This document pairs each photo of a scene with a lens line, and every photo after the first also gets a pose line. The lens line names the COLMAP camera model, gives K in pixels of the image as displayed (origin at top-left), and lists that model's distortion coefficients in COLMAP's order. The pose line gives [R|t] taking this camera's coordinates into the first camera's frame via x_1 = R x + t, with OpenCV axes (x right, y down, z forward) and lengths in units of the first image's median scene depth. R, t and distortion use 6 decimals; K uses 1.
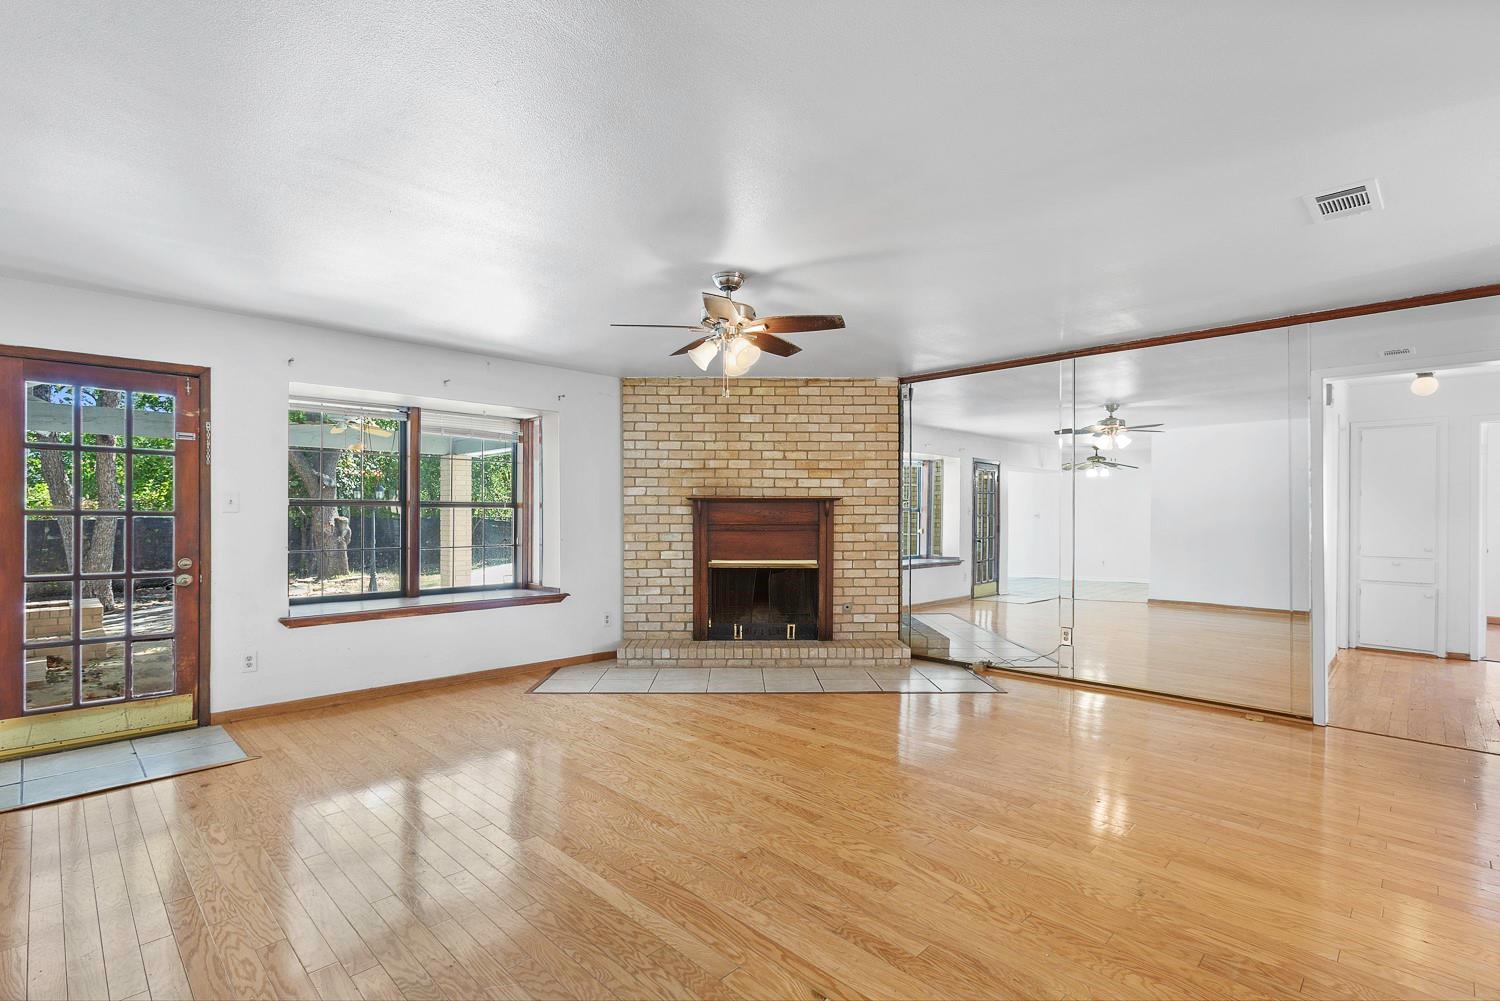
lens RADIAL K [[709.8, 0, 747.6], [0, 709.8, 515.1], [0, 0, 1]] dist [-0.012483, 0.002295]
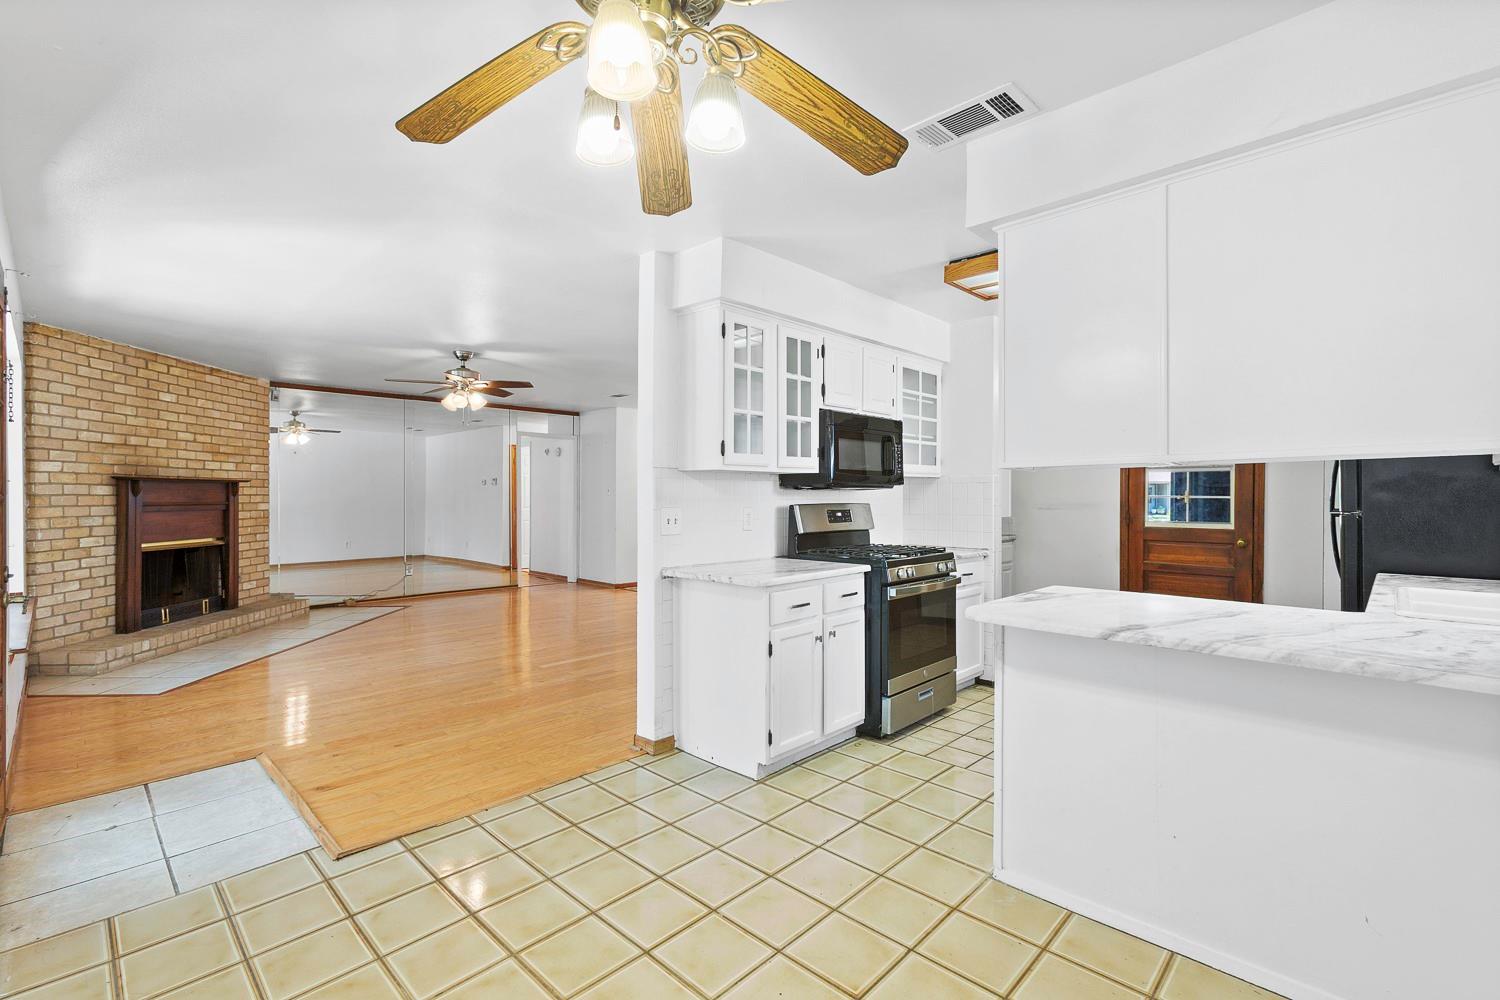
lens RADIAL K [[680.5, 0, 748.1], [0, 680.5, 497.0], [0, 0, 1]] dist [-0.003092, 0.002727]
pose [[-0.032823, -0.004223, 0.999452, -0.962932], [-0.001188, 0.999991, 0.004186, -0.002943], [-0.999460, -0.001050, -0.032828, 0.228291]]
